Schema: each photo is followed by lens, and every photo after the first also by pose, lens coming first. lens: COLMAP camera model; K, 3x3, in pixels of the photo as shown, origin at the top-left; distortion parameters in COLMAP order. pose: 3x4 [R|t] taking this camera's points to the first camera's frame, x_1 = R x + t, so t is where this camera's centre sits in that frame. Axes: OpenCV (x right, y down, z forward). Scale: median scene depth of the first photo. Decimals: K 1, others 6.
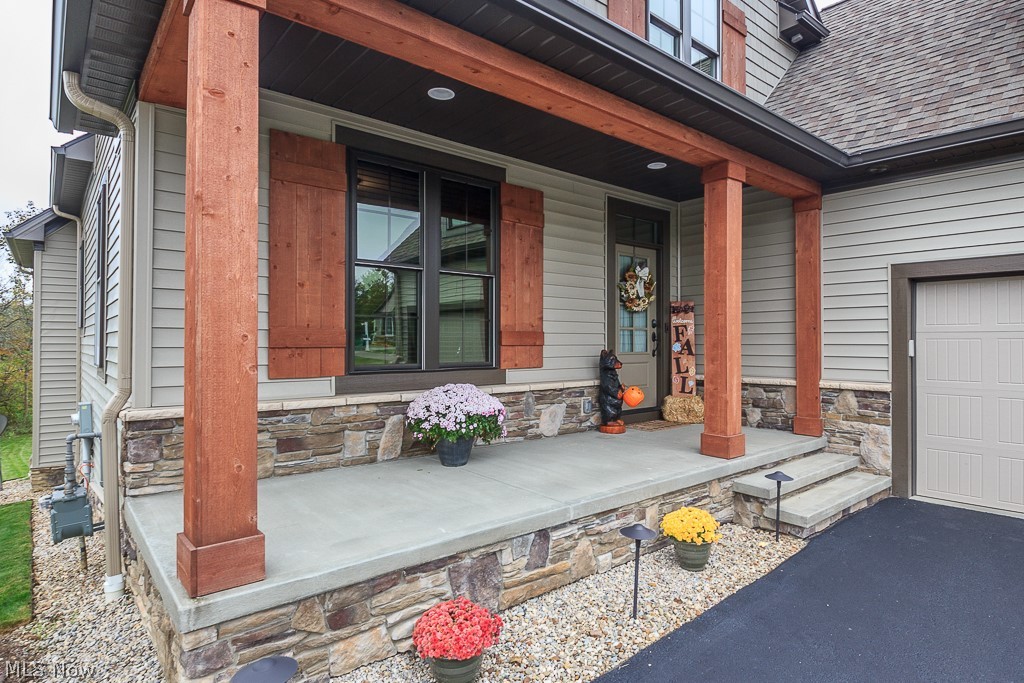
lens RADIAL K [[563.9, 0, 531.2], [0, 563.9, 336.5], [0, 0, 1]] dist [0.005283, -0.002740]
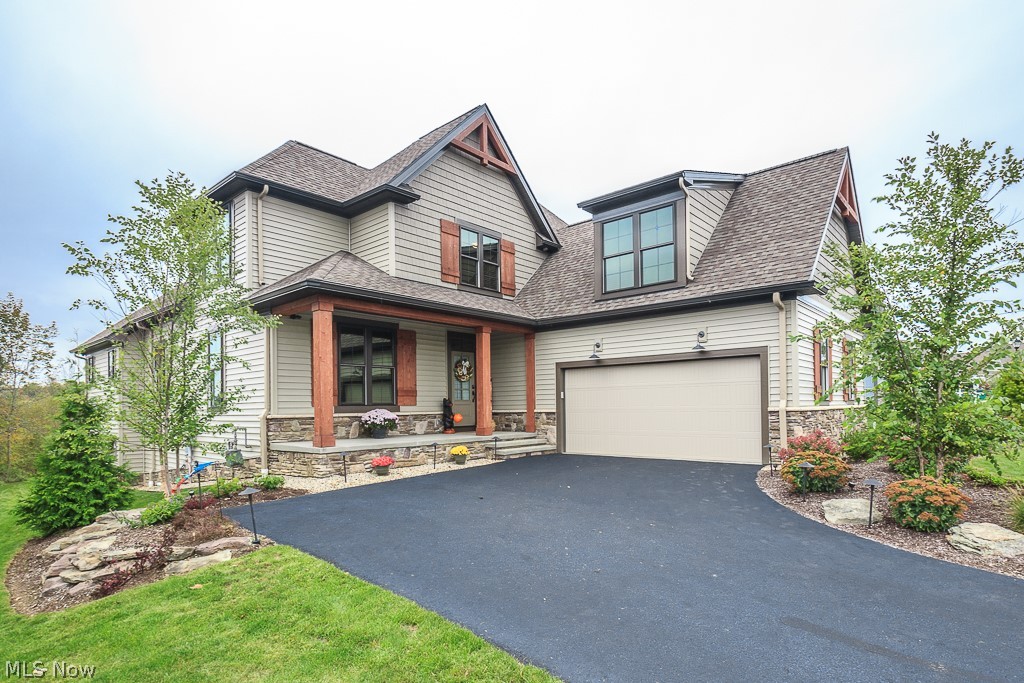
lens RADIAL K [[563.9, 0, 550.5], [0, 563.9, 404.4], [0, 0, 1]] dist [0.005283, -0.002740]
pose [[0.984091, -0.014245, 0.177095, 0.157127], [0.014229, 0.999898, 0.001357, 0.056612], [-0.177096, 0.001185, 0.984193, -1.465079]]
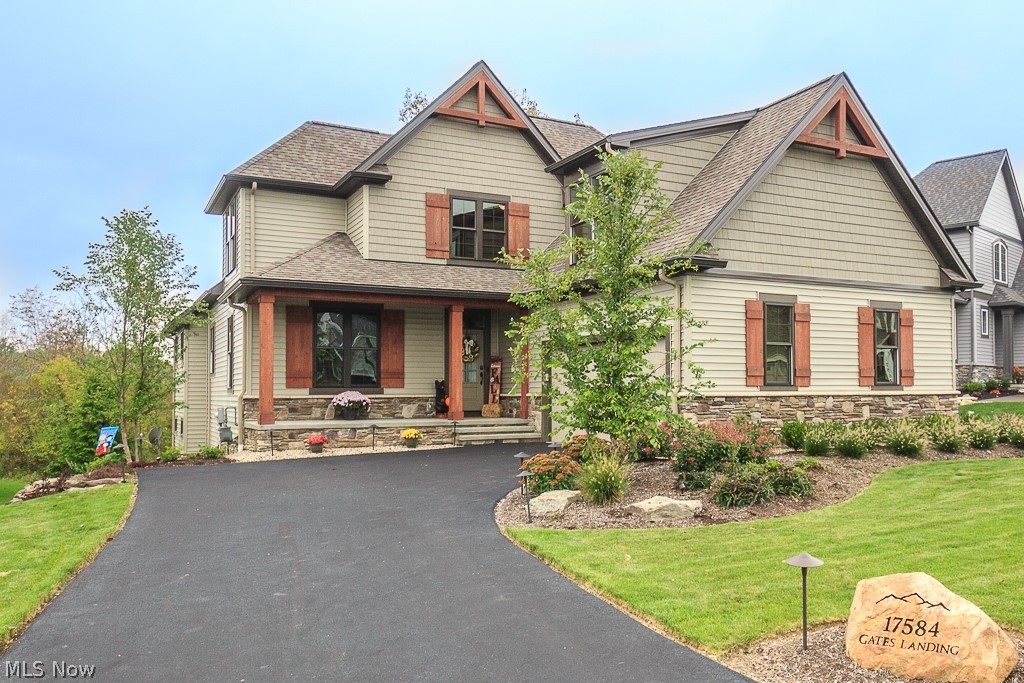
lens RADIAL K [[921.3, 0, 610.1], [0, 921.3, 373.7], [0, 0, 1]] dist [0.017263, 0.037333]
pose [[0.979987, -0.009551, -0.198834, 1.608268], [0.006610, 0.999859, -0.015449, 0.062785], [0.198953, 0.013825, 0.979911, -2.536368]]
